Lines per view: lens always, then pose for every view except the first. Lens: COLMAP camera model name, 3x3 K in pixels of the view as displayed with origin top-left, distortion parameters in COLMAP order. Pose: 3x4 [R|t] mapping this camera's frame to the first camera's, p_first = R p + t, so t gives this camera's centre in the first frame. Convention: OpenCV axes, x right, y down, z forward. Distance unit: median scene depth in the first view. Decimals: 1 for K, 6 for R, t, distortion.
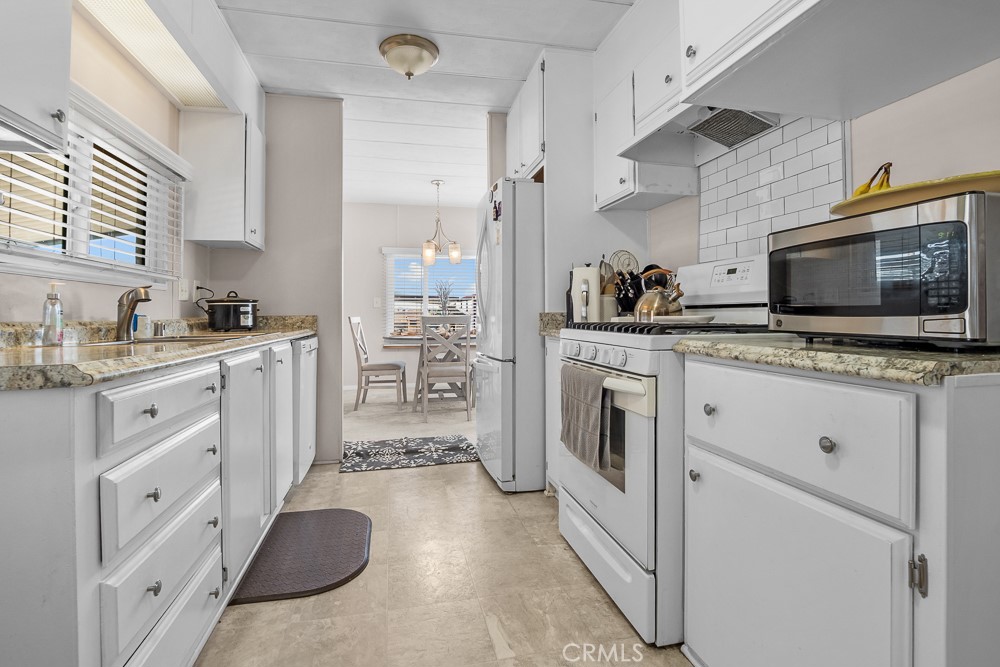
lens RADIAL K [[472.0, 0, 499.9], [0, 472.0, 324.5], [0, 0, 1]] dist [-0.030745, 0.000045]
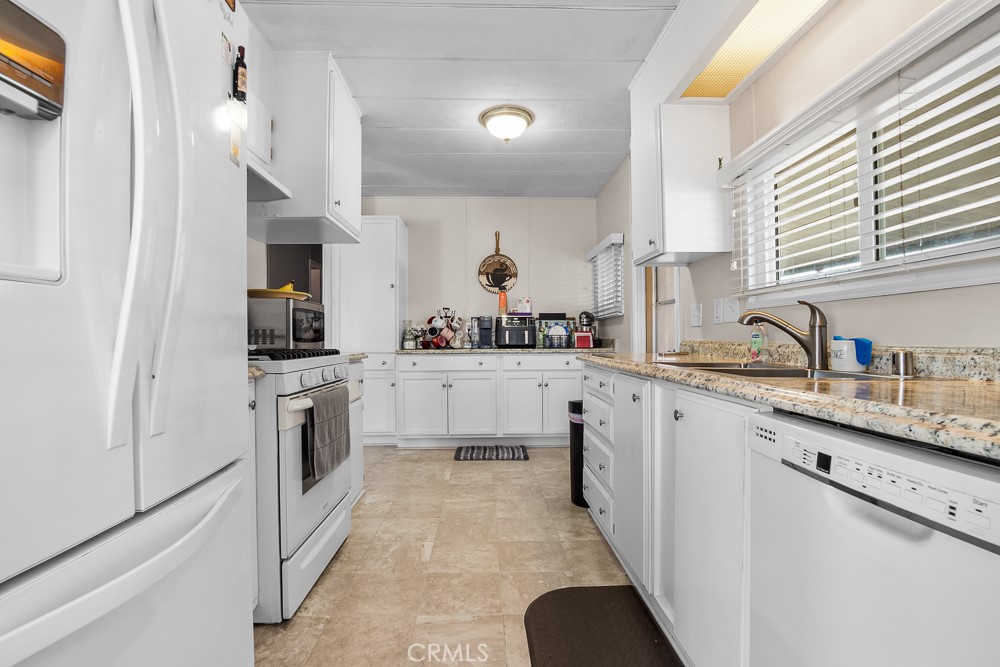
lens RADIAL K [[472.0, 0, 499.4], [0, 472.0, 335.2], [0, 0, 1]] dist [-0.030745, 0.000045]
pose [[-0.982659, 0.013366, 0.184938, -0.484434], [0.014729, 0.999874, 0.005999, -0.042975], [-0.184834, 0.008619, -0.982732, 2.239572]]
